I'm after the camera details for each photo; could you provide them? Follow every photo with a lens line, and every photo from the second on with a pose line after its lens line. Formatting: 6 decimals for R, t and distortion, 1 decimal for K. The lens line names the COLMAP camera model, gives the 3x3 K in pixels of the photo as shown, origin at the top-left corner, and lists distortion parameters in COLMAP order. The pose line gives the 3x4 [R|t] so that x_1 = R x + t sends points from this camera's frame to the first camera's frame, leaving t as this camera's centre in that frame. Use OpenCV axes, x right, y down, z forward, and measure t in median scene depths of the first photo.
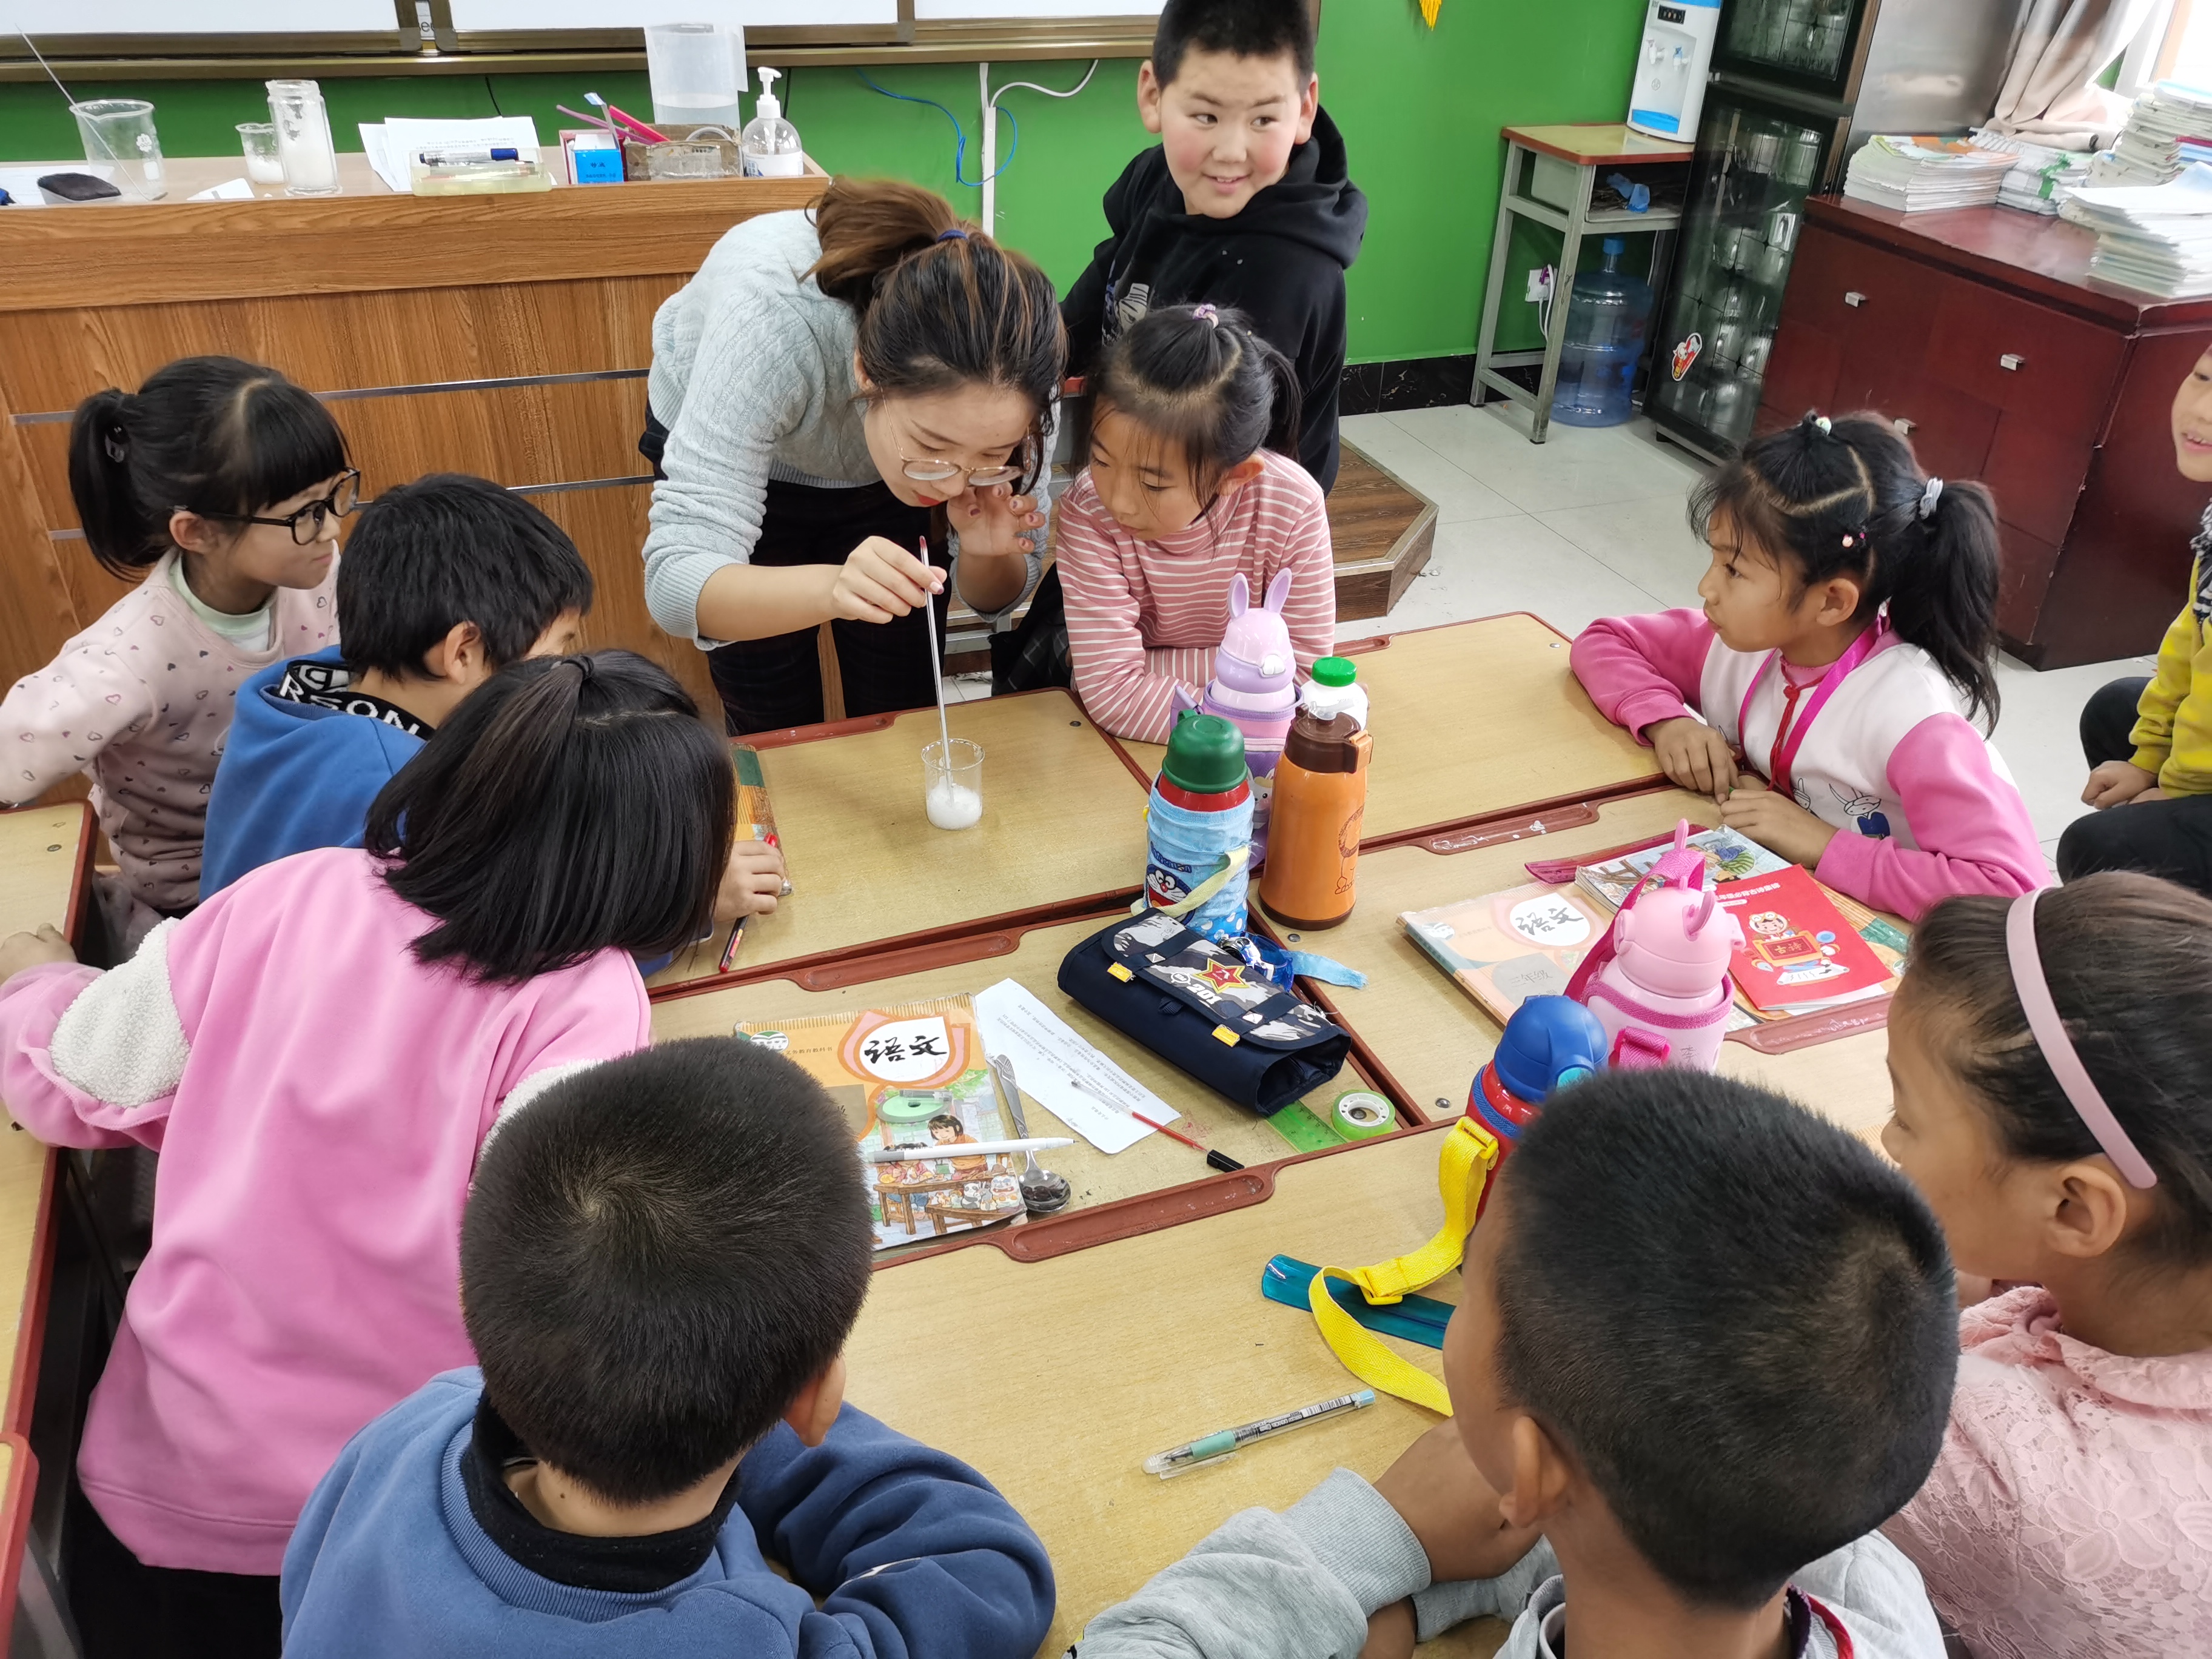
lens RADIAL K [[1714.3, 0, 1116.1], [0, 1714.3, 829.6], [0, 0, 1]] dist [0.050284, -0.042034]
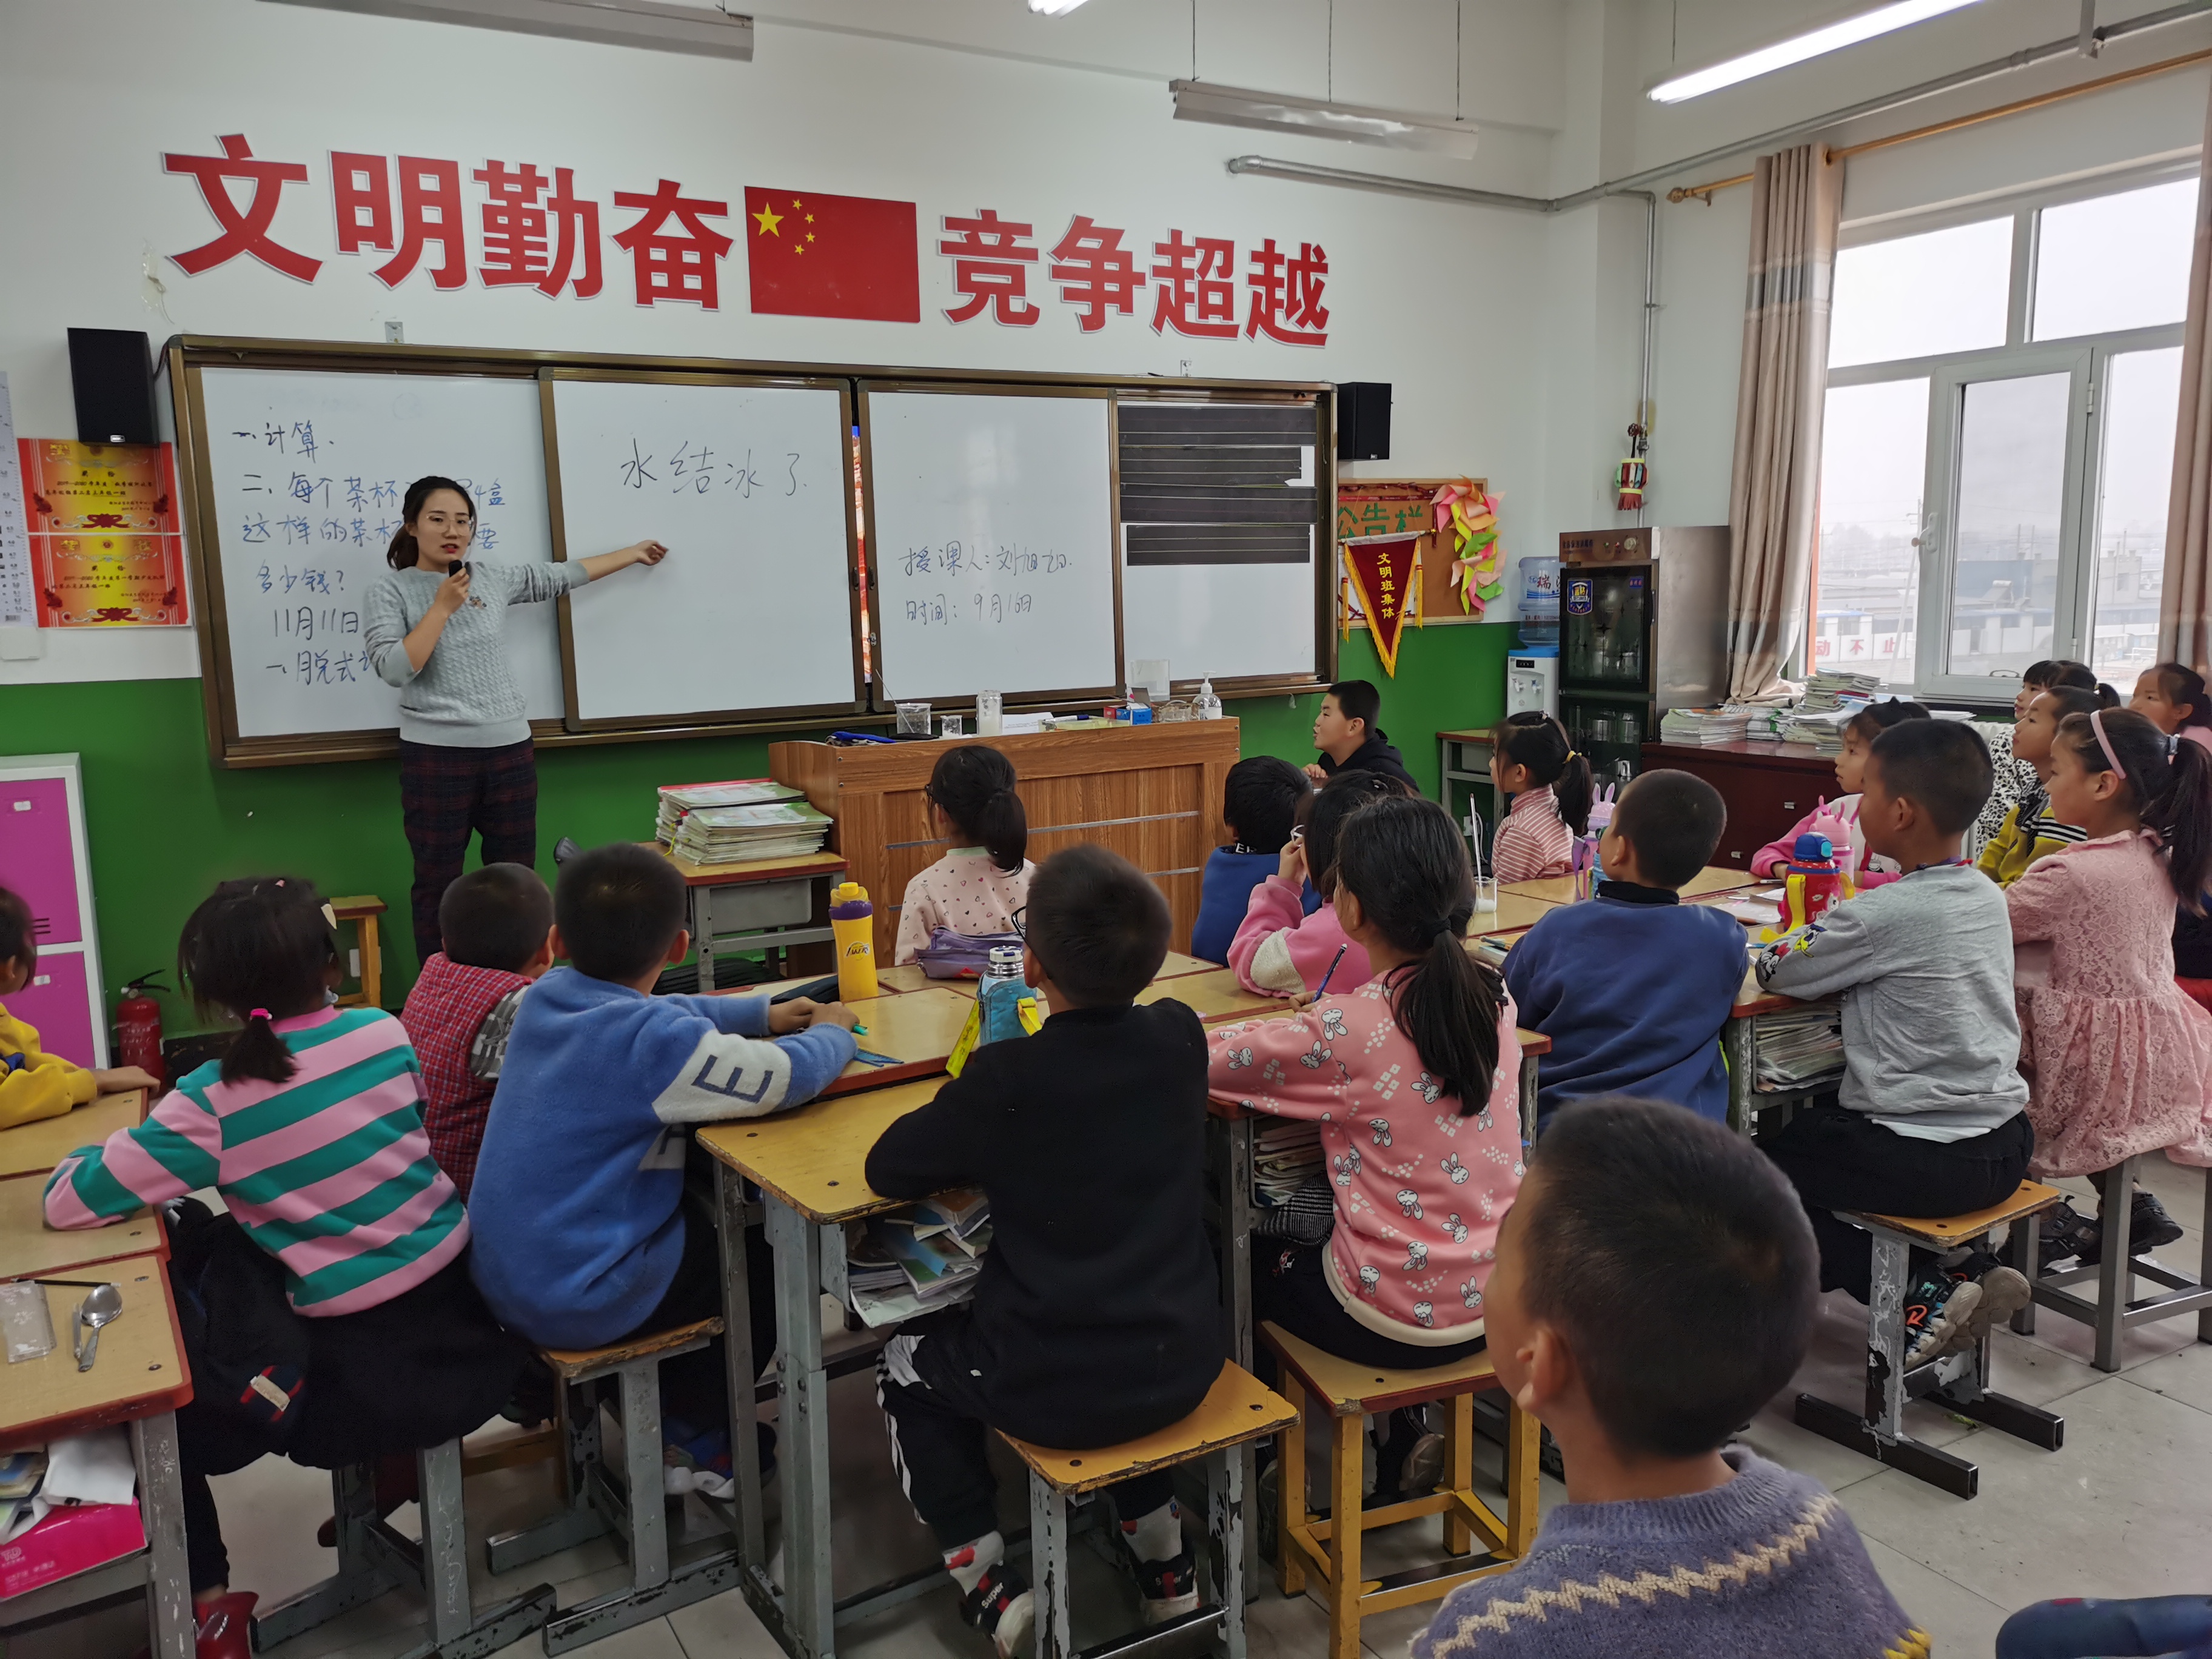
lens RADIAL K [[1714.3, 0, 1125.6], [0, 1714.3, 827.8], [0, 0, 1]] dist [0.050284, -0.042034]
pose [[0.983165, -0.074575, 0.166810, -0.400532], [0.134748, 0.912502, -0.386243, 0.304772], [-0.123410, 0.402218, 0.907188, -0.456973]]
